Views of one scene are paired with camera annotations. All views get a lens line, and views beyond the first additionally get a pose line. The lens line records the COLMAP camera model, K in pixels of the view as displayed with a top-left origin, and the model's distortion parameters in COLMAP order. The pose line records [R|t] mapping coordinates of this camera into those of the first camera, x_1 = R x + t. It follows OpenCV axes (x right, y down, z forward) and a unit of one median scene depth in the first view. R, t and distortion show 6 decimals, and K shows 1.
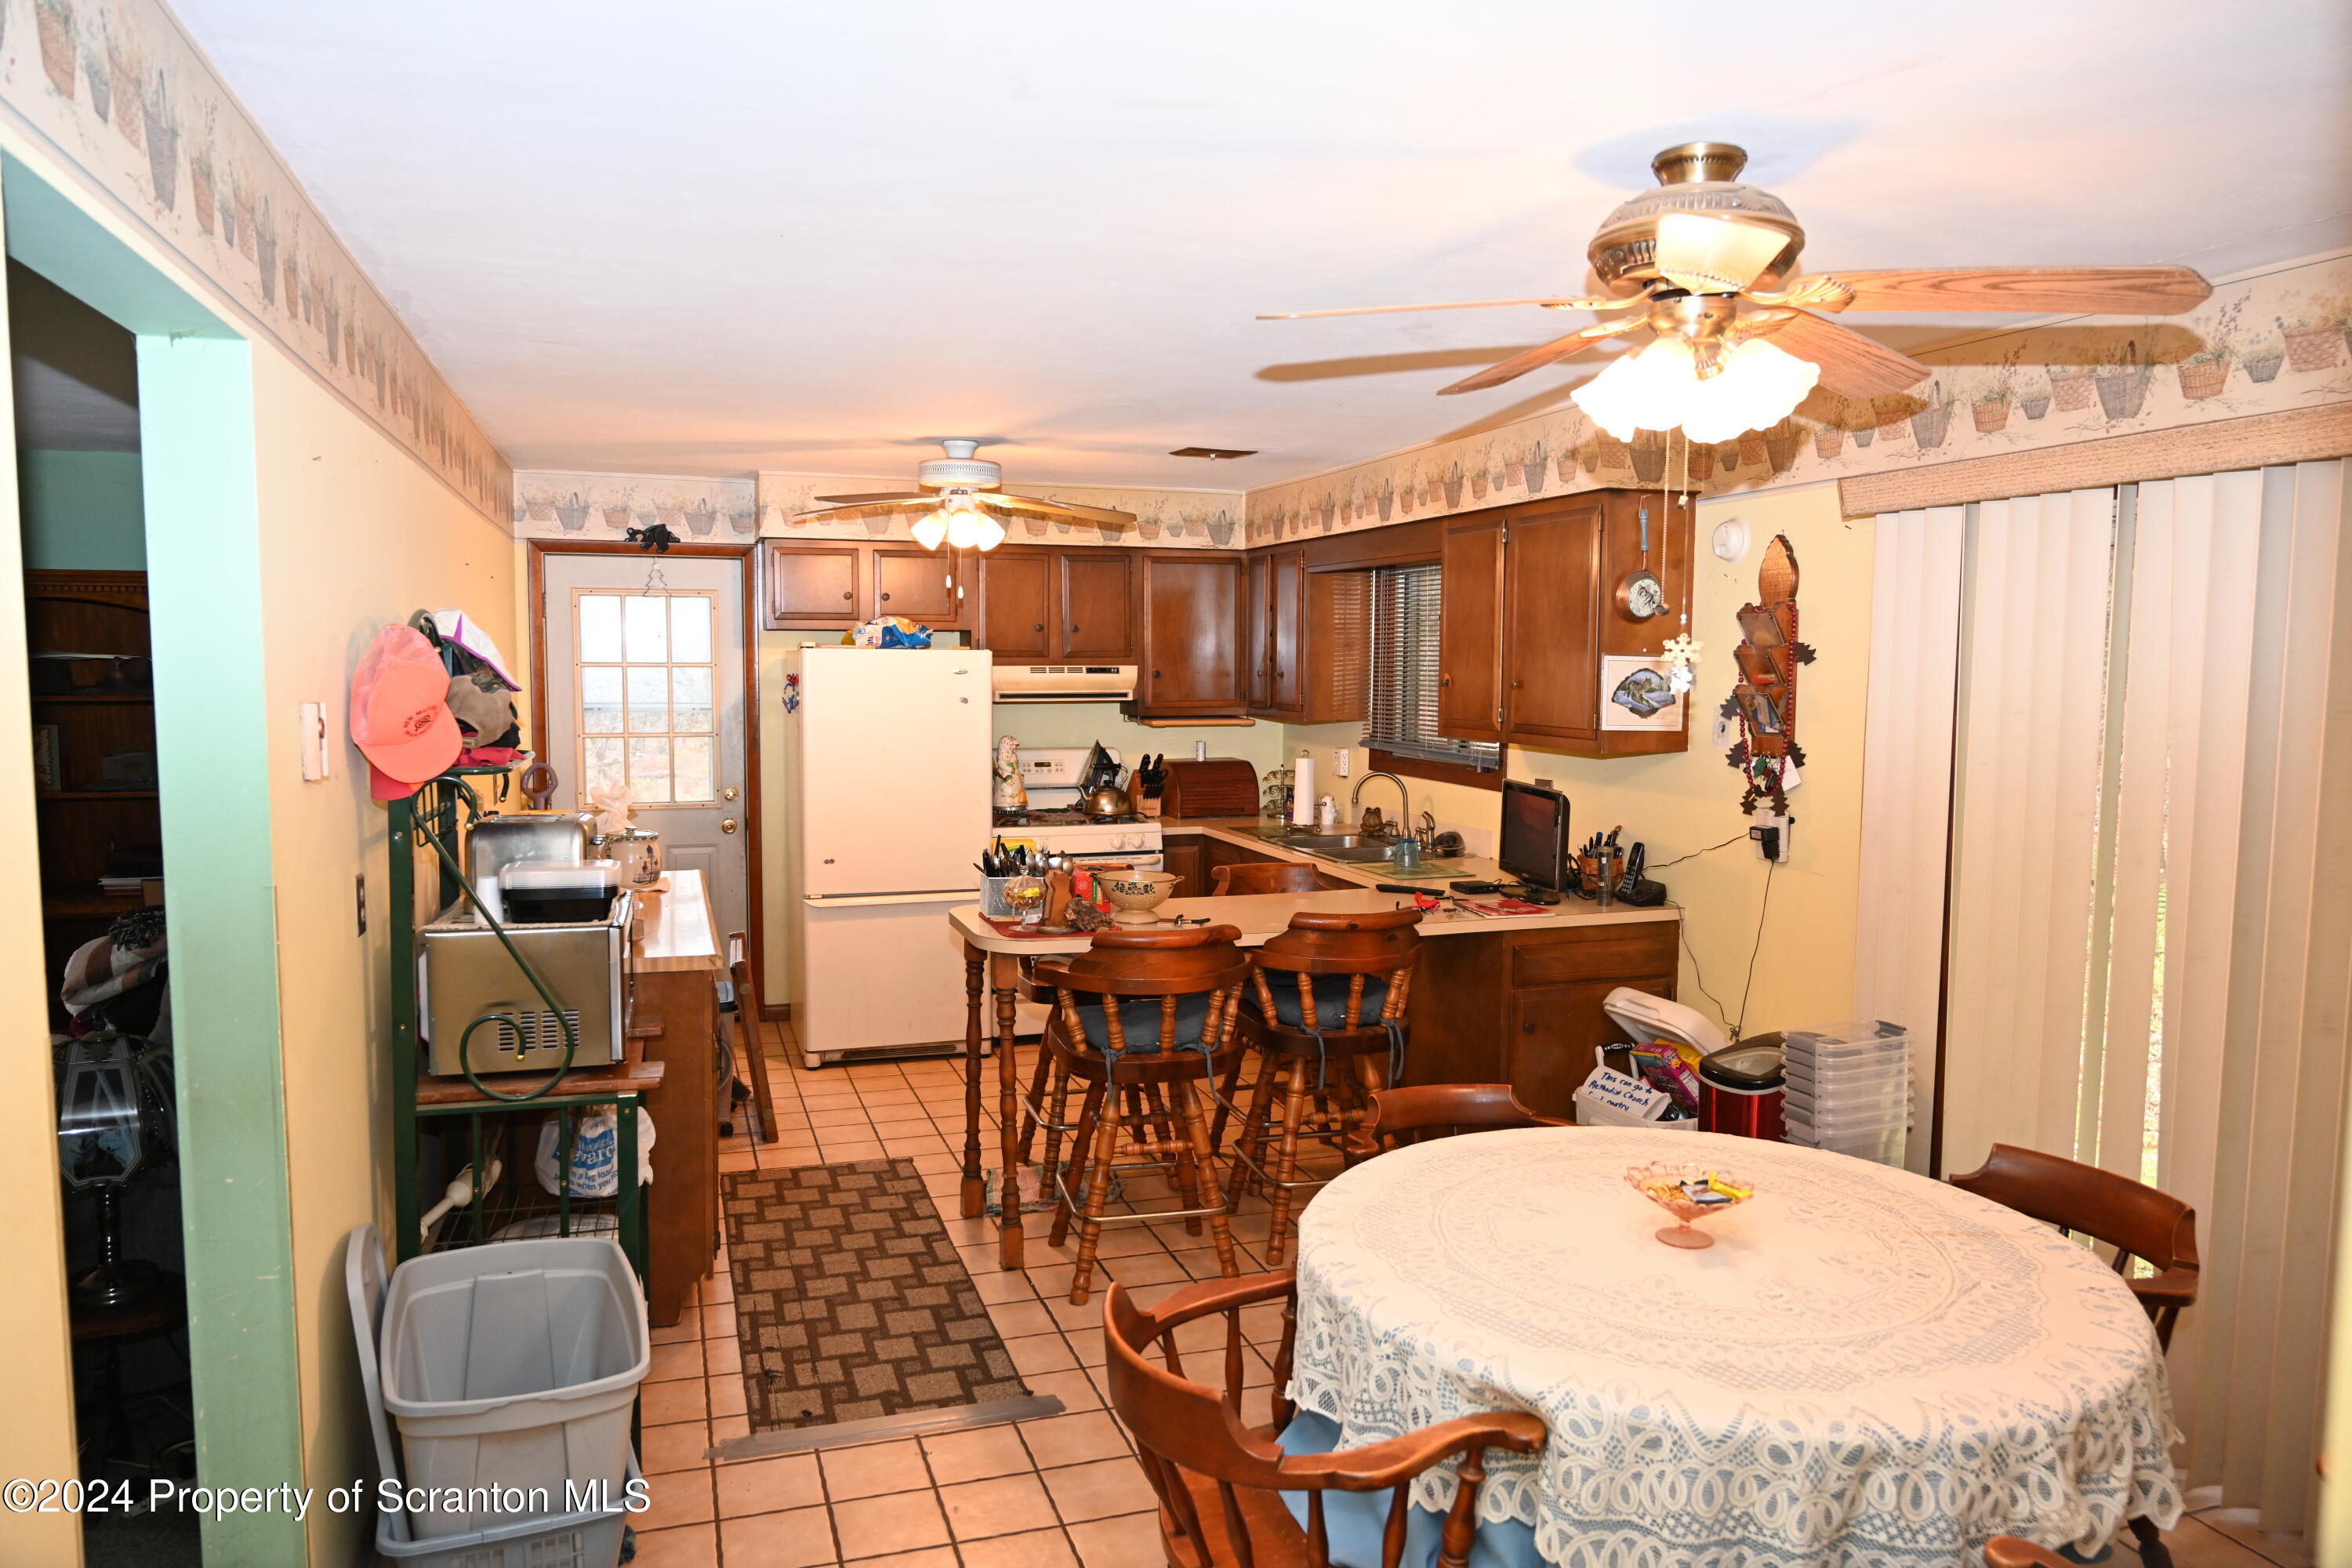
lens RADIAL K [[1561.2, 0, 1176.0], [0, 1561.2, 784.0], [0, 0, 1]] dist [-0.012464, 0.004564]
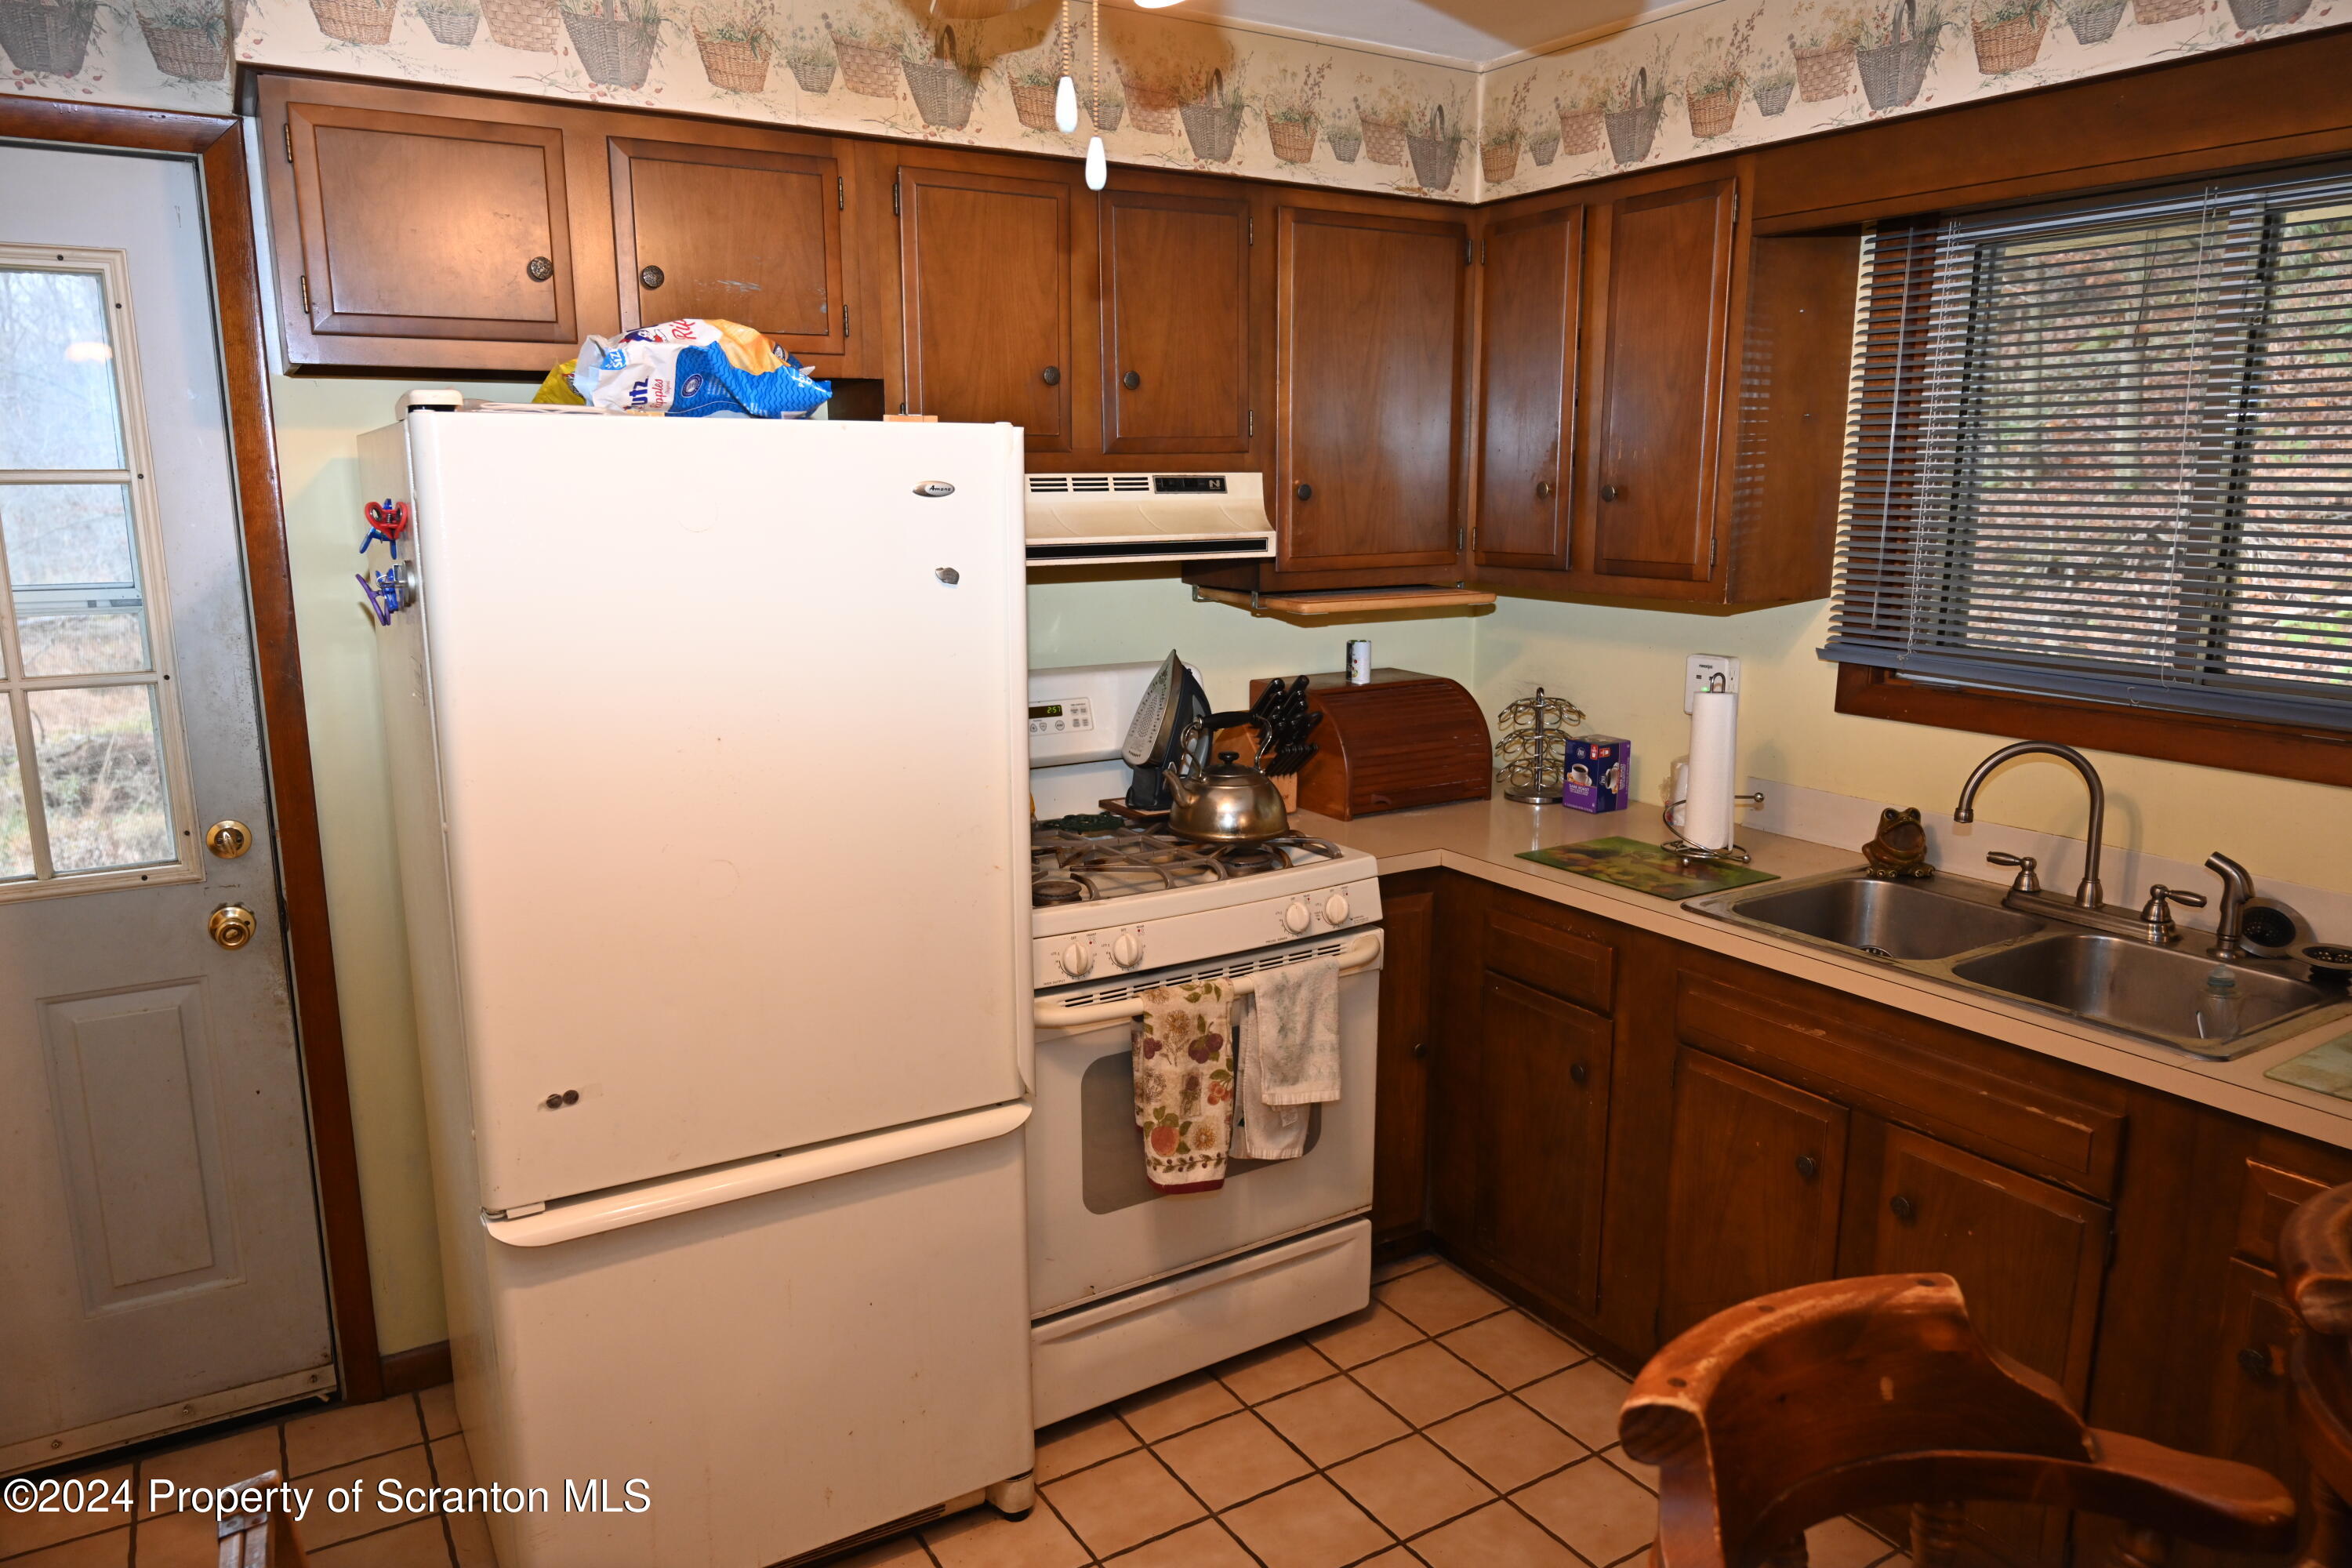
lens RADIAL K [[1561.2, 0, 1176.0], [0, 1561.2, 784.0], [0, 0, 1]] dist [-0.012464, 0.004564]
pose [[0.976060, -0.048829, 0.211949, -0.145958], [0.024824, 0.993116, 0.114477, -0.042130], [-0.216080, -0.106475, 0.970553, 0.600836]]
